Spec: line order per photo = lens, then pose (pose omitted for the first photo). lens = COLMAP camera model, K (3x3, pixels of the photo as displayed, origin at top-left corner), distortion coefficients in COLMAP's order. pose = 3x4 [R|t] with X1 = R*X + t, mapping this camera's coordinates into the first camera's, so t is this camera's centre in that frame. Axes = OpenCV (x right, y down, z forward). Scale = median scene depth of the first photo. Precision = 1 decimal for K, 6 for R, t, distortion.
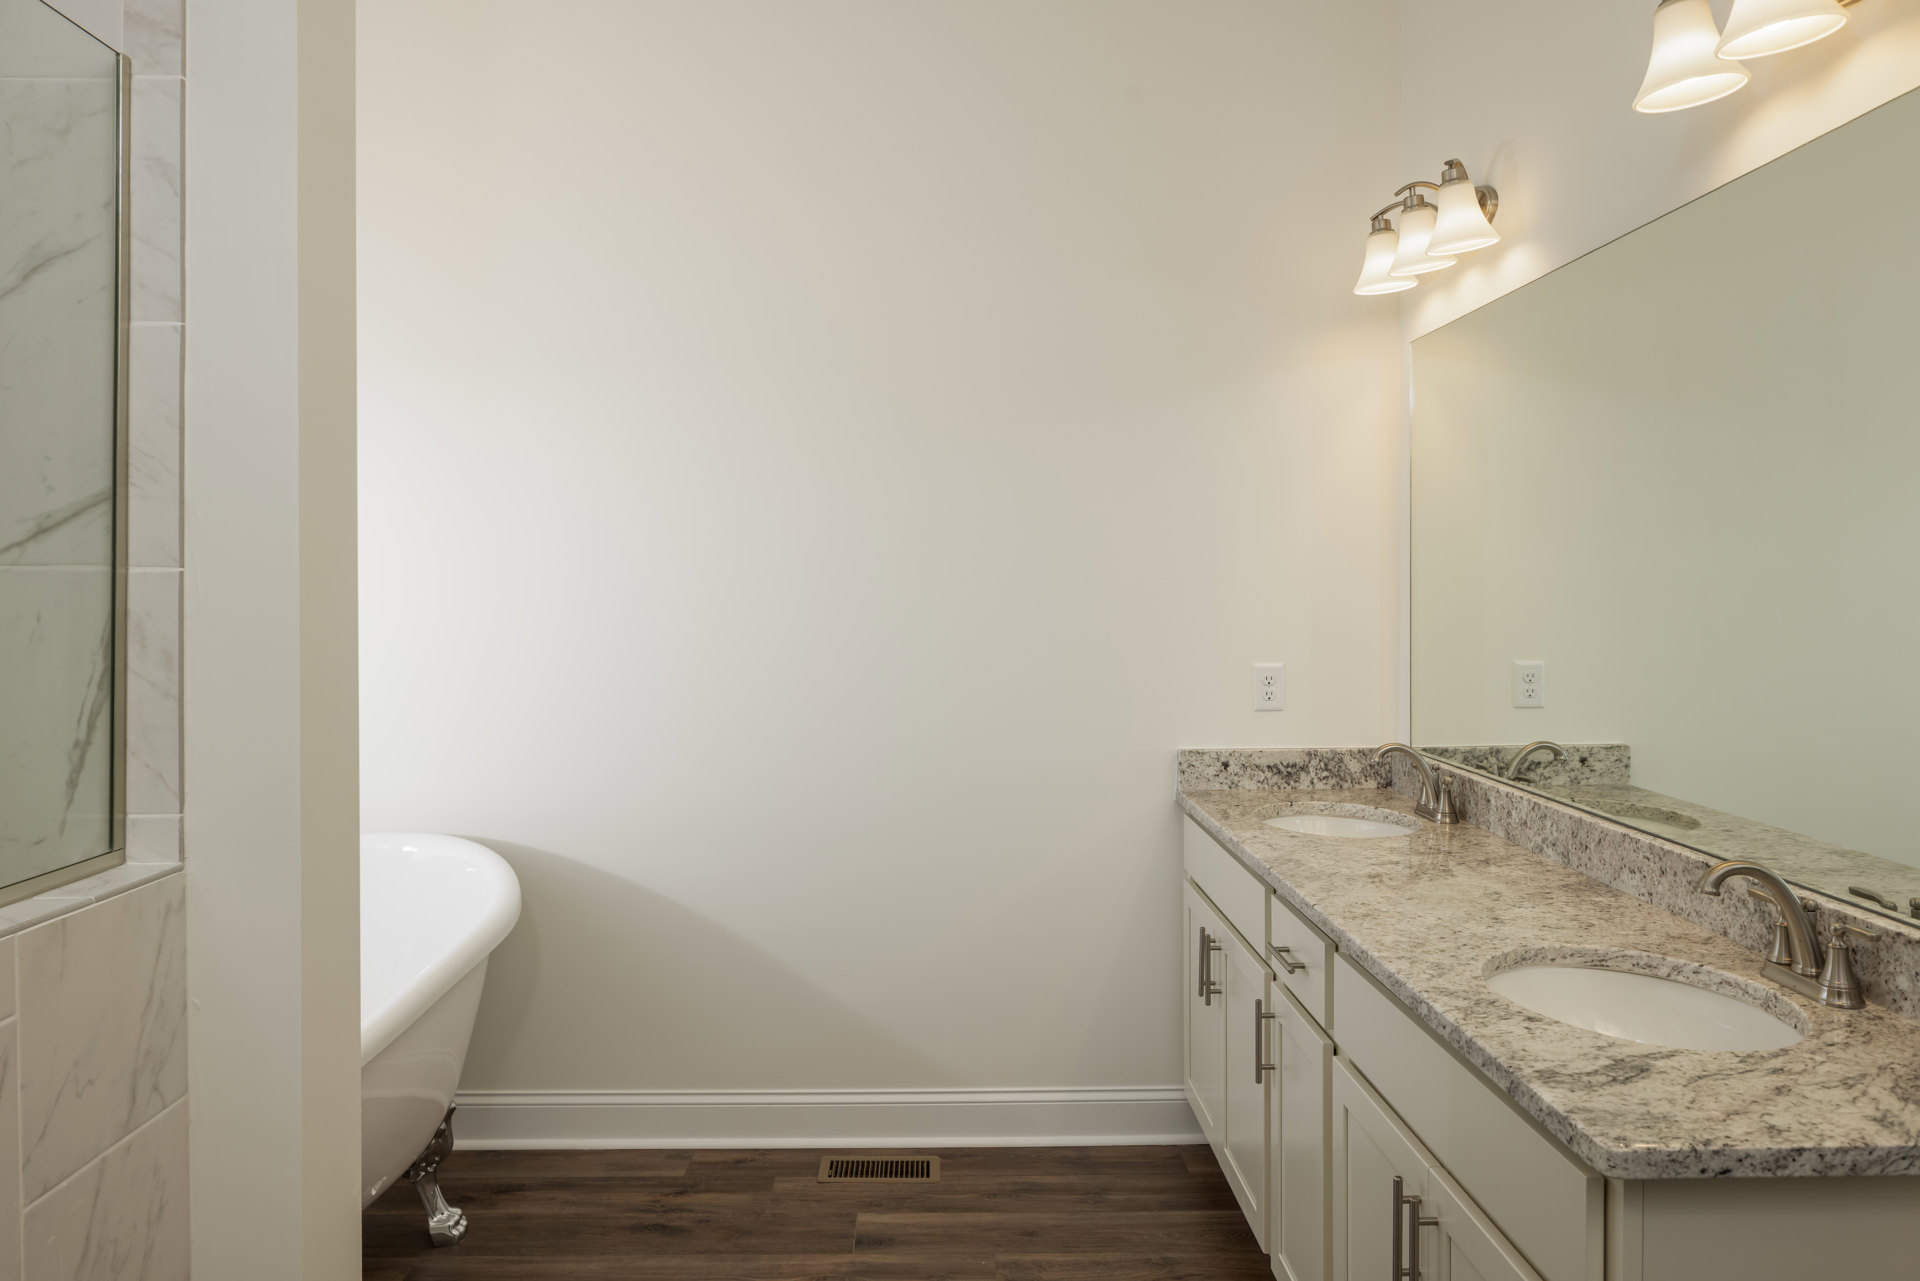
lens RADIAL K [[1275.8, 0, 957.7], [0, 1275.8, 578.2], [0, 0, 1]] dist [-0.007701, -0.001396]
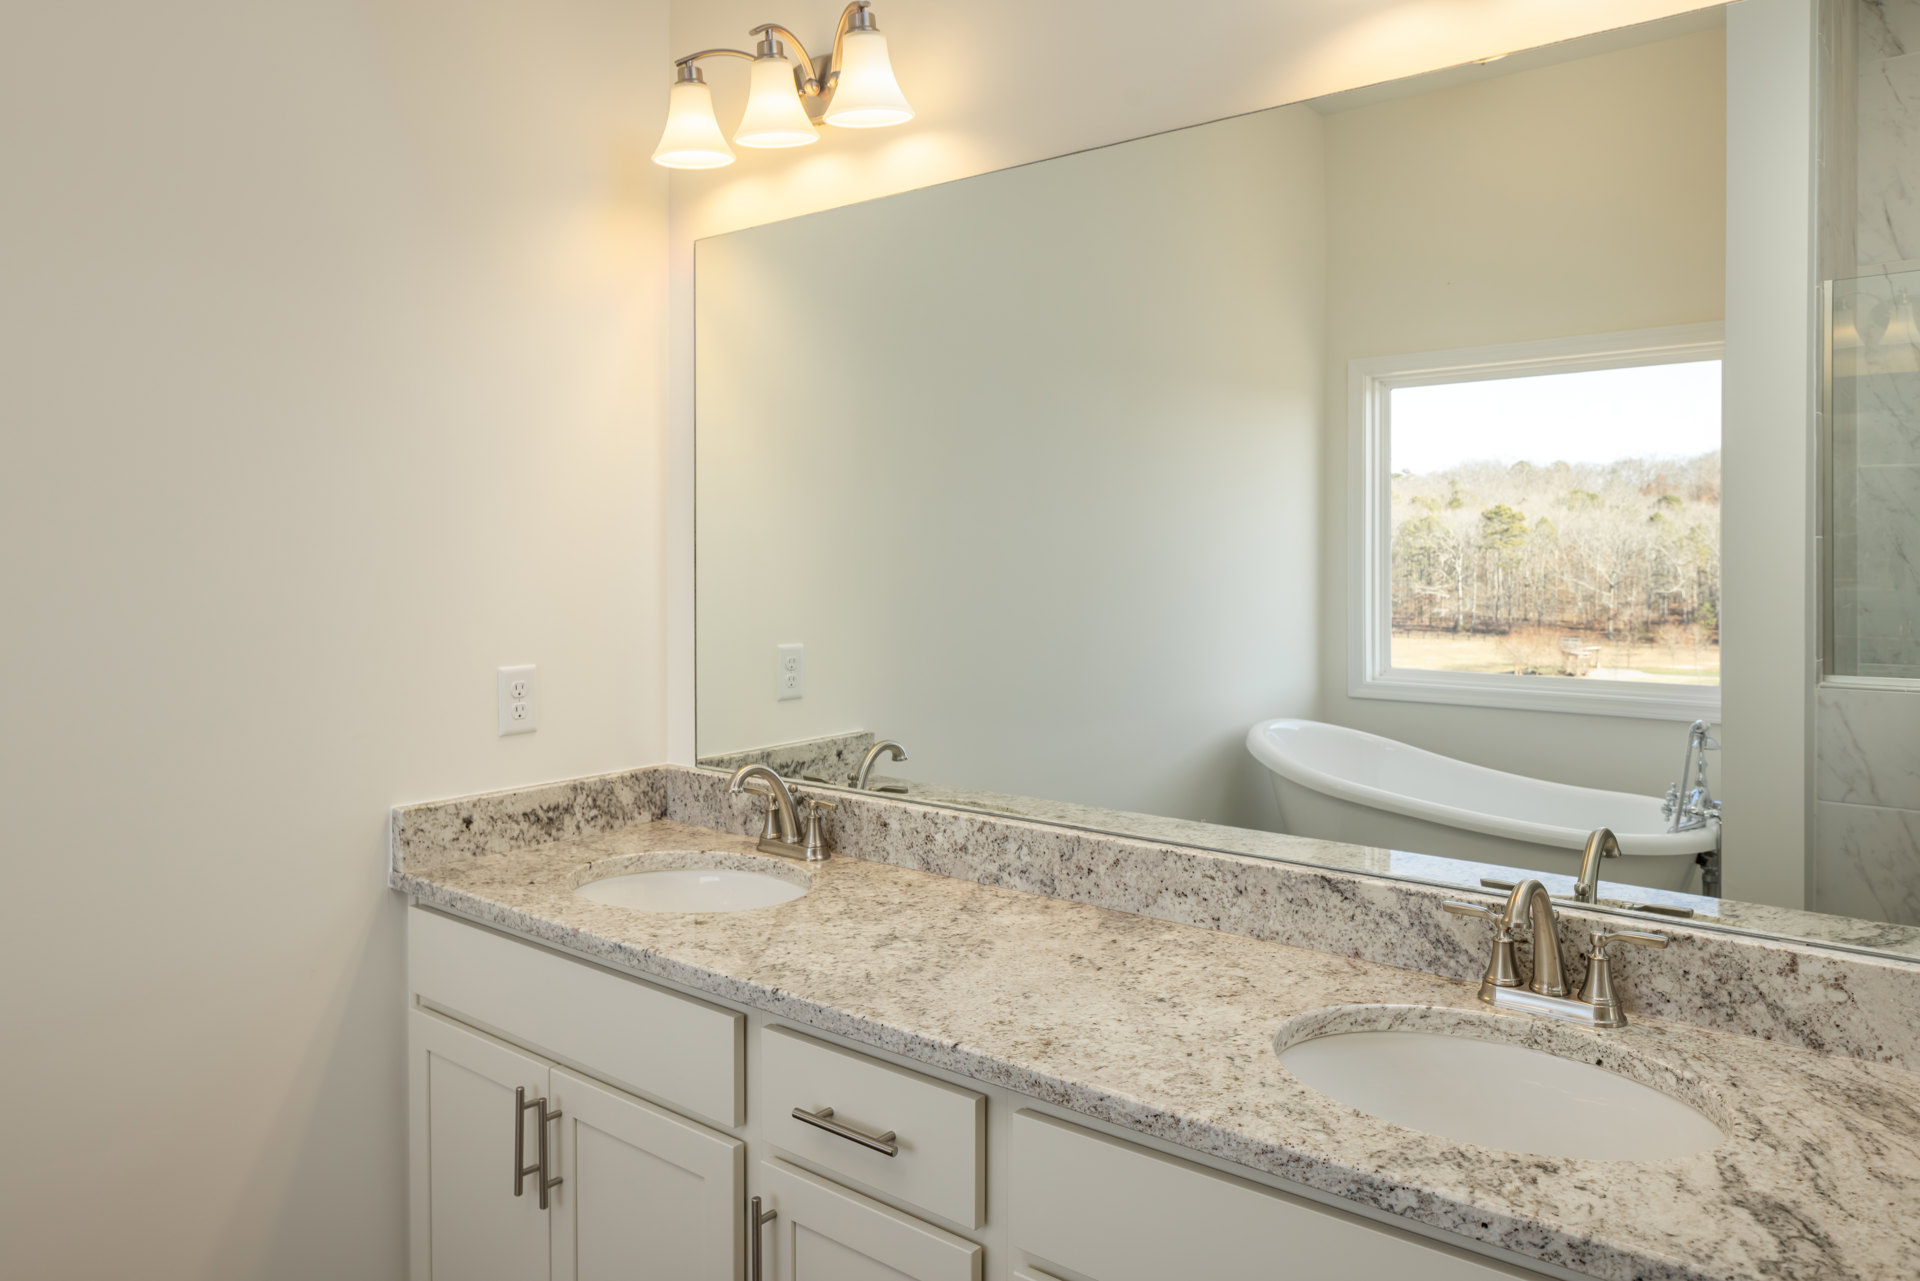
lens RADIAL K [[1275.8, 0, 957.7], [0, 1275.8, 578.2], [0, 0, 1]] dist [-0.007701, -0.001396]
pose [[0.640706, -0.008287, 0.767742, -0.155424], [-0.008085, 0.999813, 0.017540, 0.005258], [-0.767744, -0.017445, 0.640519, 0.422775]]
